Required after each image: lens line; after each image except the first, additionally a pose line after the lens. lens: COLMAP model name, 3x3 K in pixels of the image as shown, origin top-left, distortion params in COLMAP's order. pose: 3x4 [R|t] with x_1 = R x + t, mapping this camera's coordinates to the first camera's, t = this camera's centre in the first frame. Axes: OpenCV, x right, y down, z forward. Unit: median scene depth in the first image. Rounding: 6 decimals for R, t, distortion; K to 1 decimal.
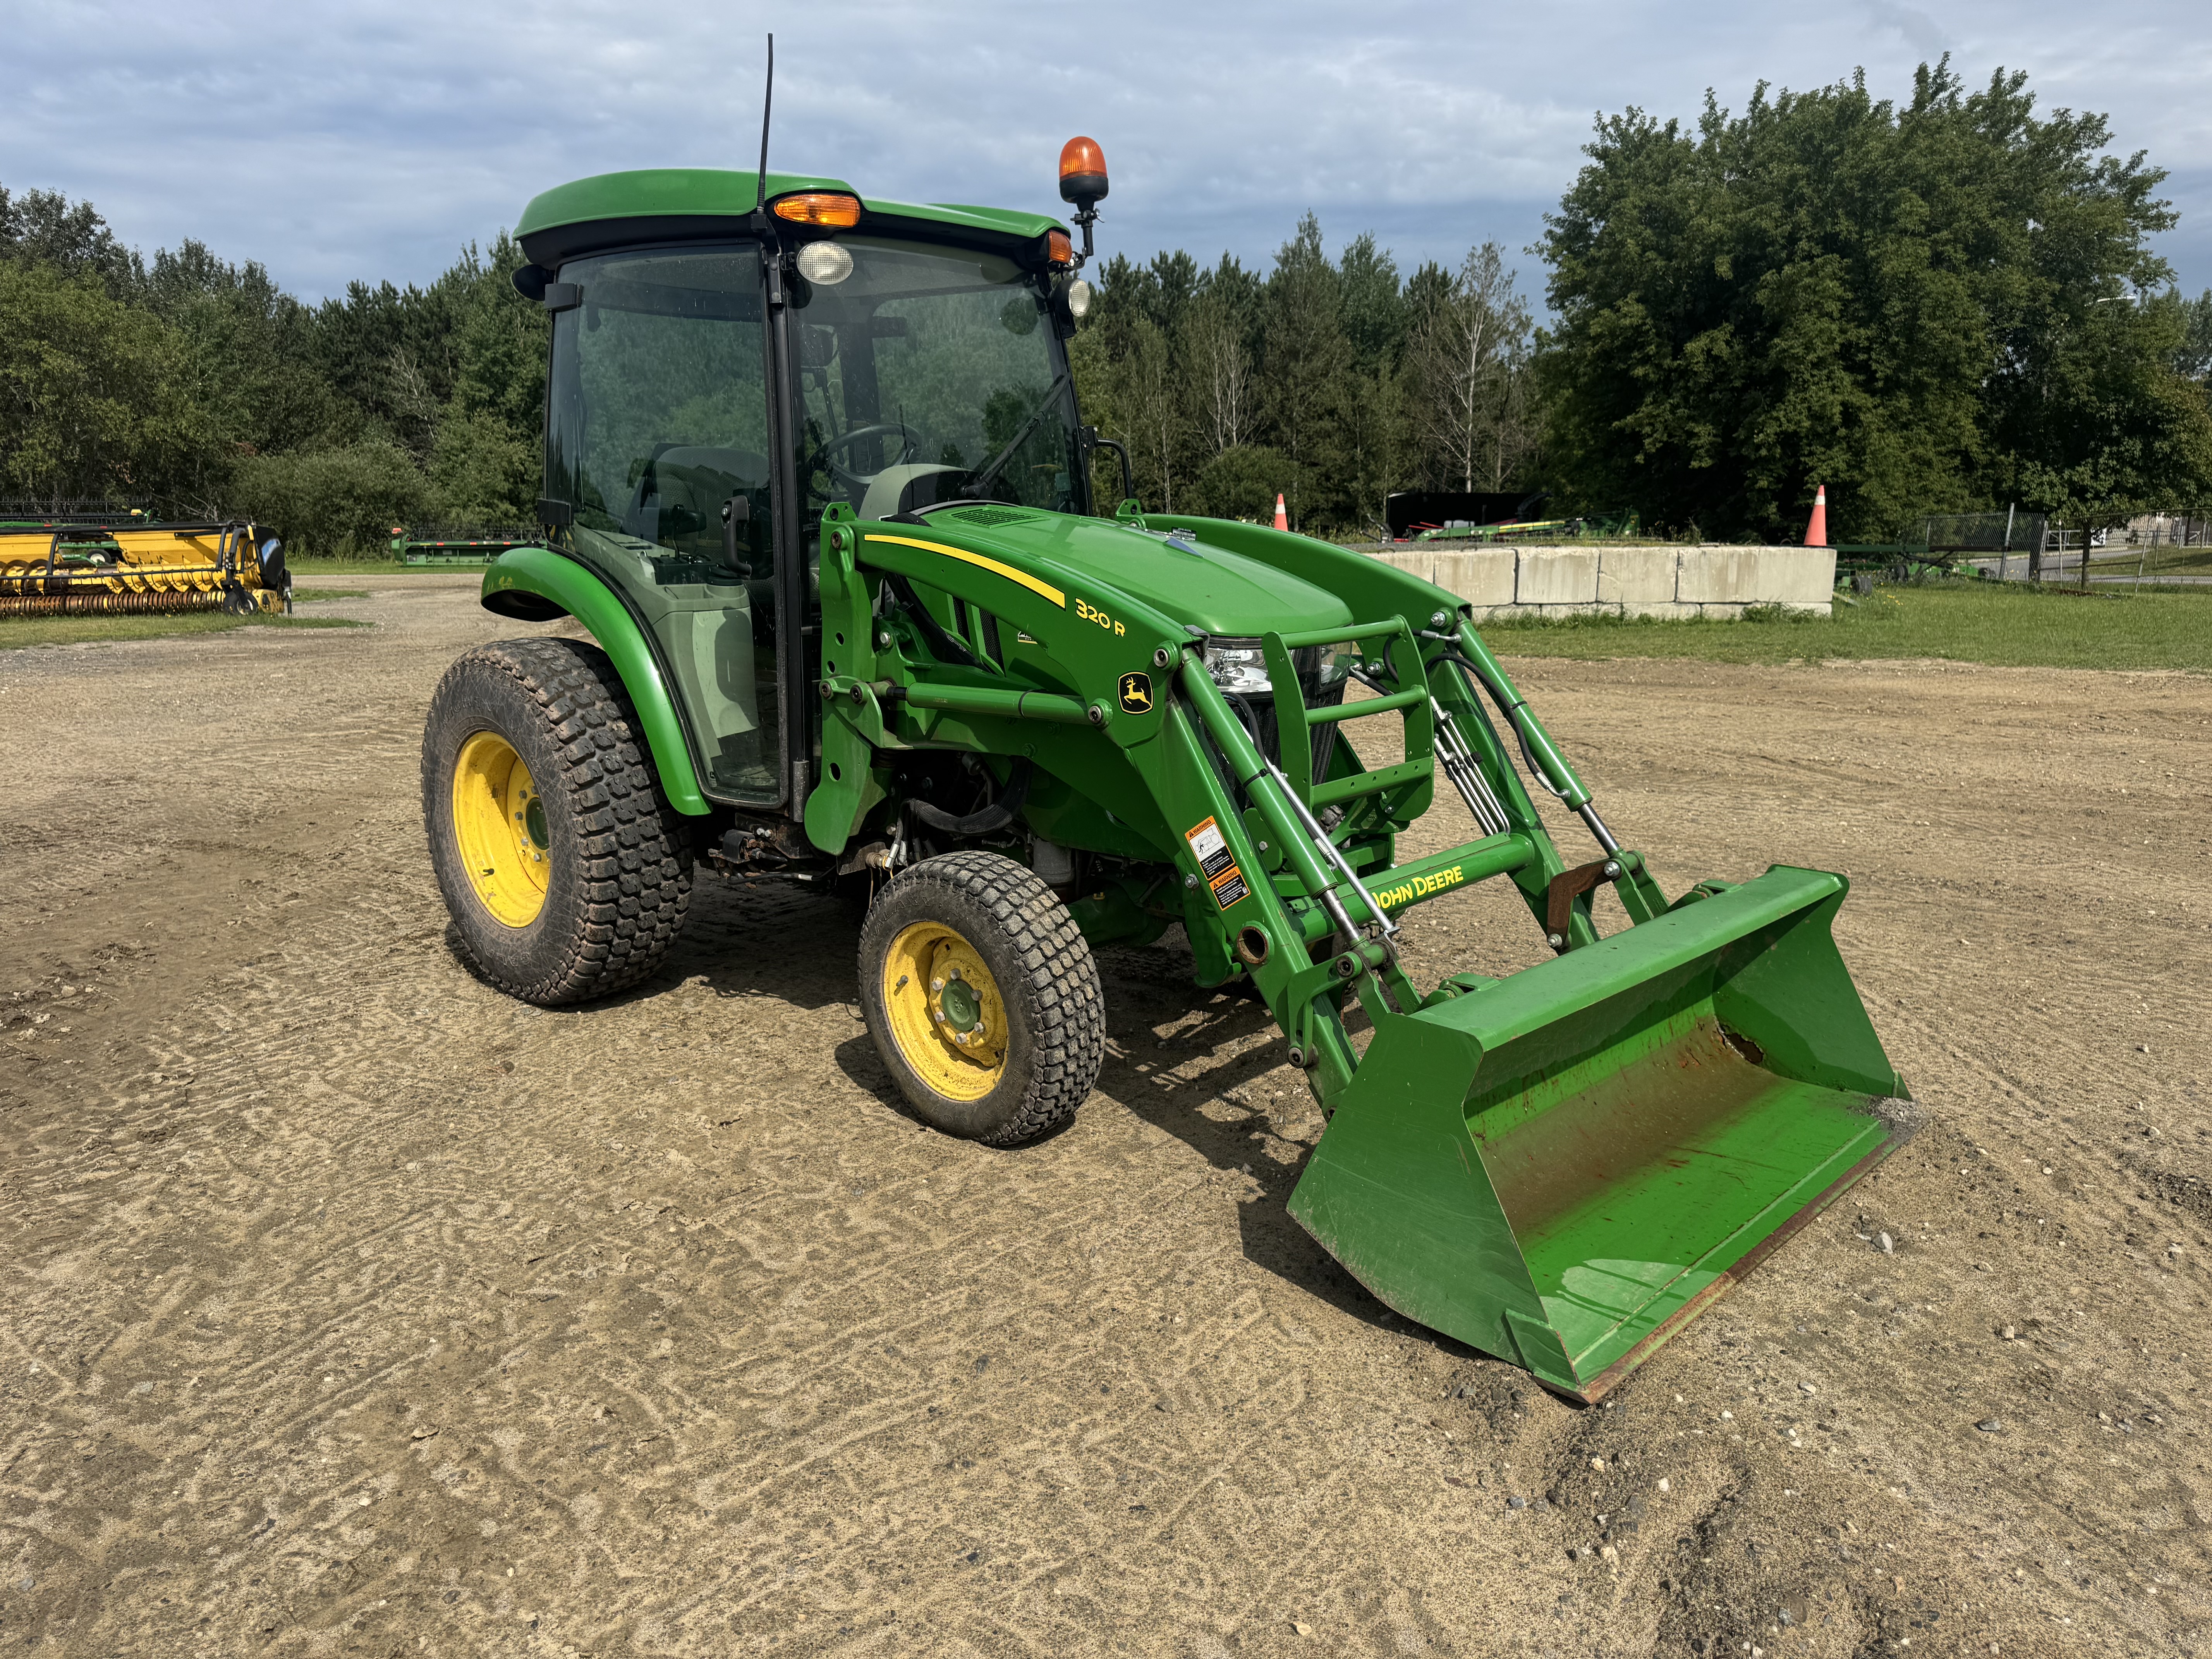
lens RADIAL K [[1605.3, 0, 1106.4], [0, 1605.3, 804.4], [0, 0, 1]] dist [0.030694, -0.000867]
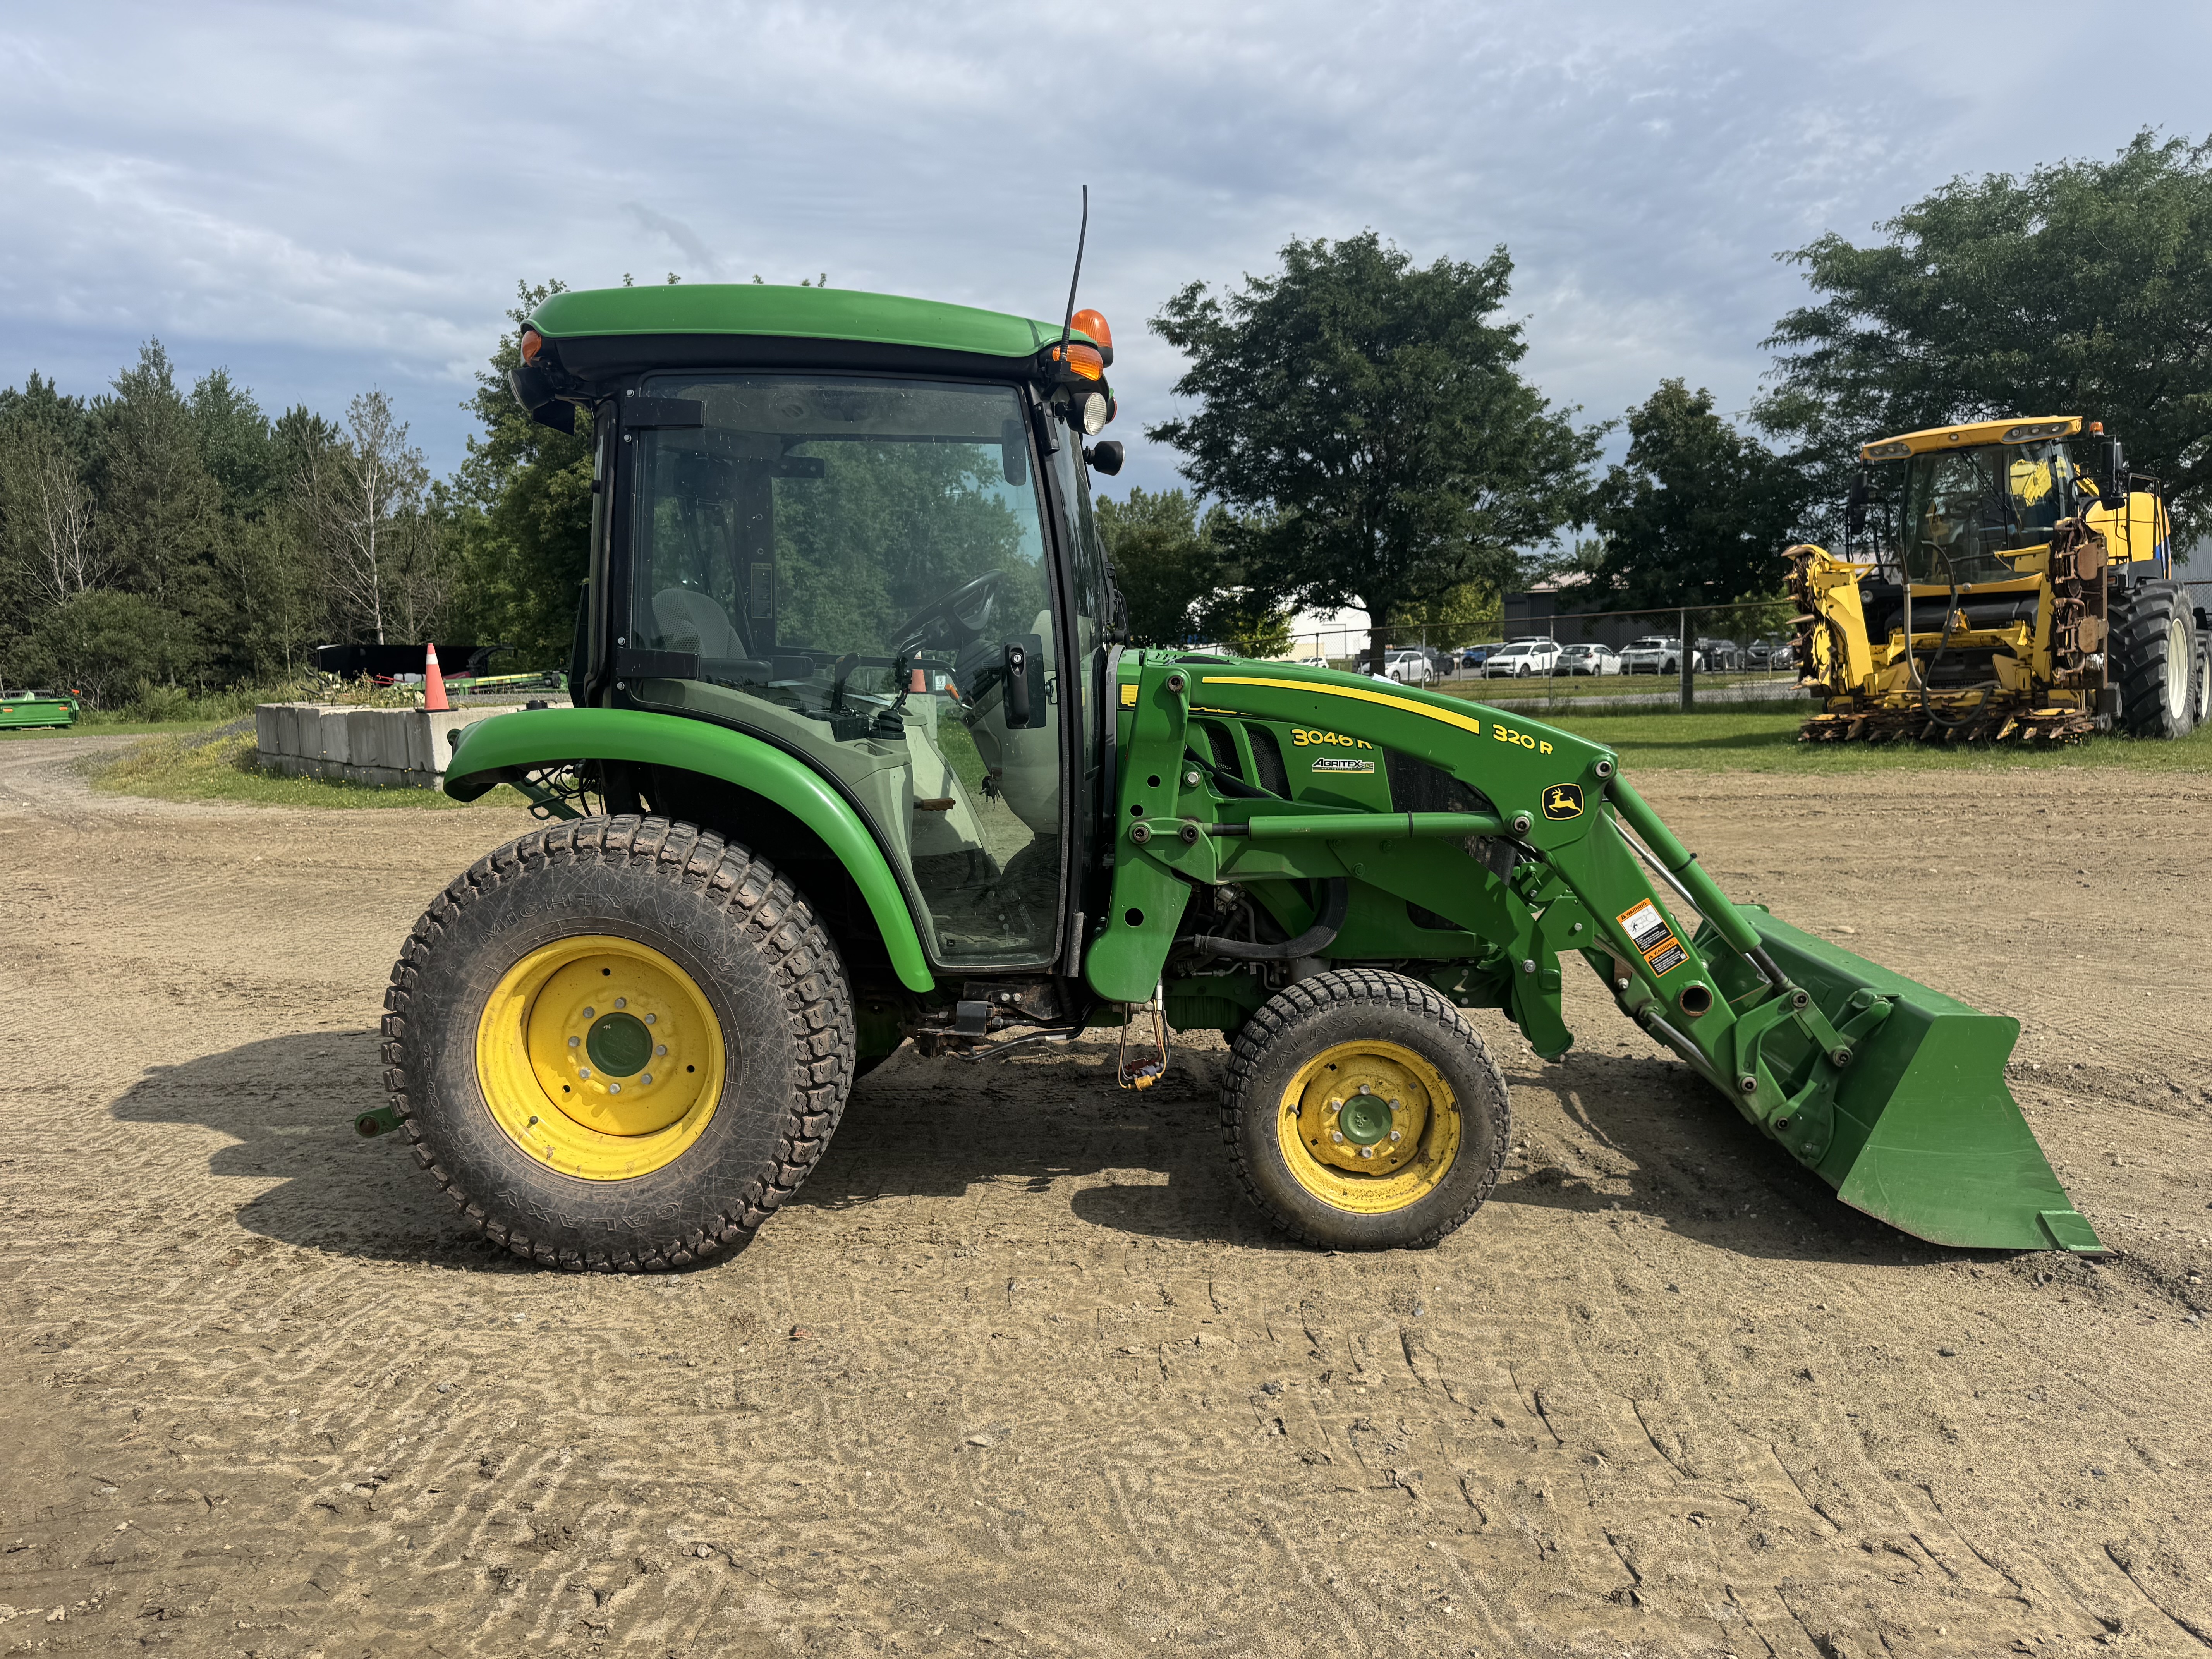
lens RADIAL K [[1596.7, 0, 1107.5], [0, 1596.7, 756.4], [0, 0, 1]] dist [0.006443, 0.002816]
pose [[0.767031, -0.049392, 0.639706, -0.649545], [0.126700, 0.989060, -0.075552, -0.037754], [-0.628976, 0.139002, 0.764897, 0.212775]]
